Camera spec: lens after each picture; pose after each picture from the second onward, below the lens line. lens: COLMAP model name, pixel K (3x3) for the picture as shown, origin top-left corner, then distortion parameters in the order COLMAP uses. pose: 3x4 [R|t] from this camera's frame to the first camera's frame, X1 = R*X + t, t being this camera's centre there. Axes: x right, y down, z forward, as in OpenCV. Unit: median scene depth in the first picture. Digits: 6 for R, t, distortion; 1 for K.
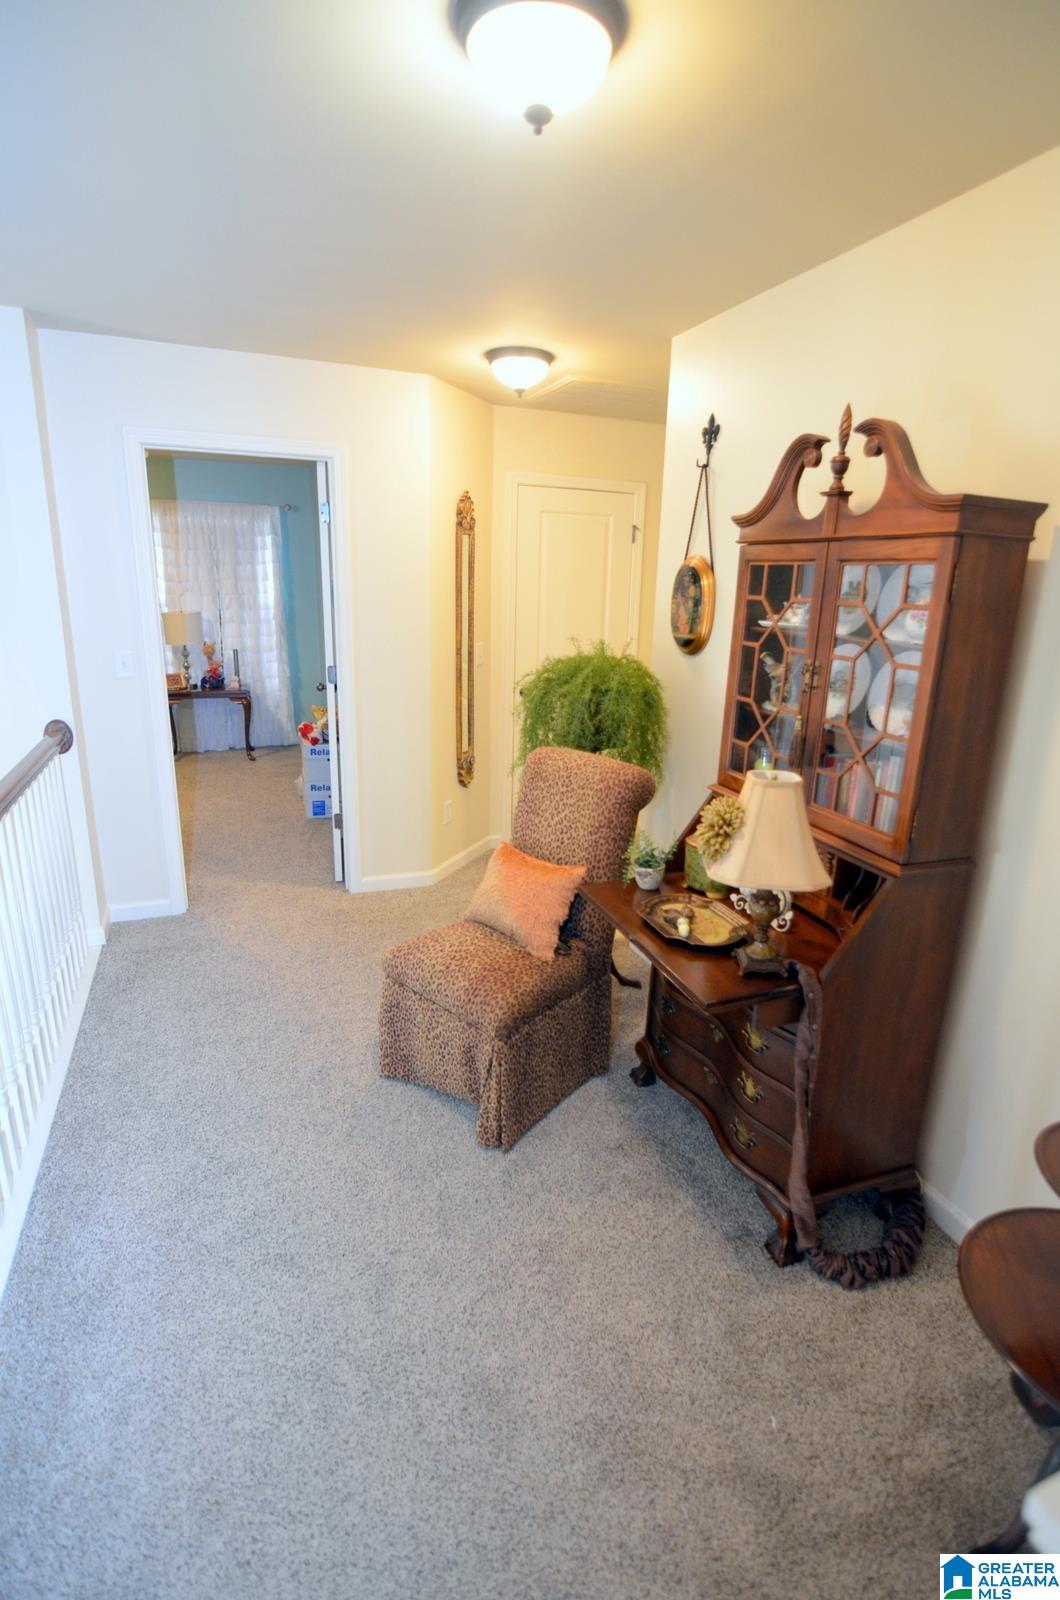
lens RADIAL K [[774.2, 0, 530.4], [0, 774.2, 796.9], [0, 0, 1]] dist [-0.030832, 0.010298]
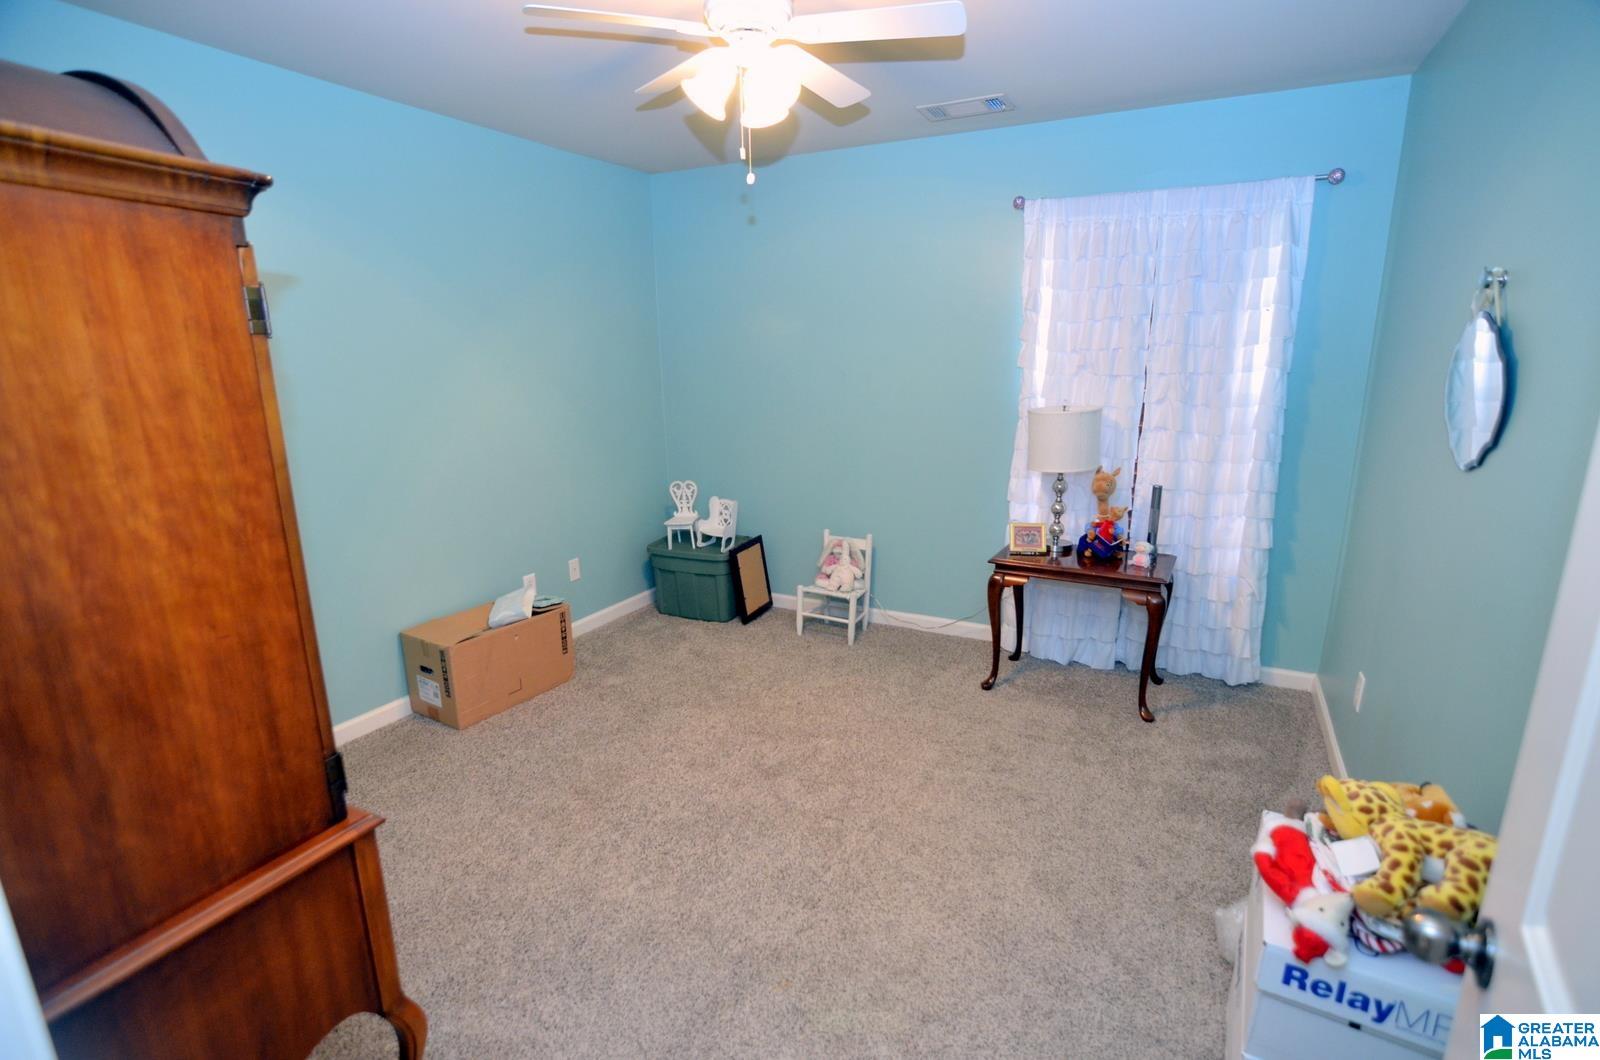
lens RADIAL K [[774.2, 0, 804.6], [0, 774.2, 533.4], [0, 0, 1]] dist [-0.030832, 0.010298]
pose [[0.671077, 0.145088, -0.727052, -0.175582], [-0.179708, 0.983252, 0.030342, -0.137729], [0.719278, 0.110295, 0.685911, 0.509797]]
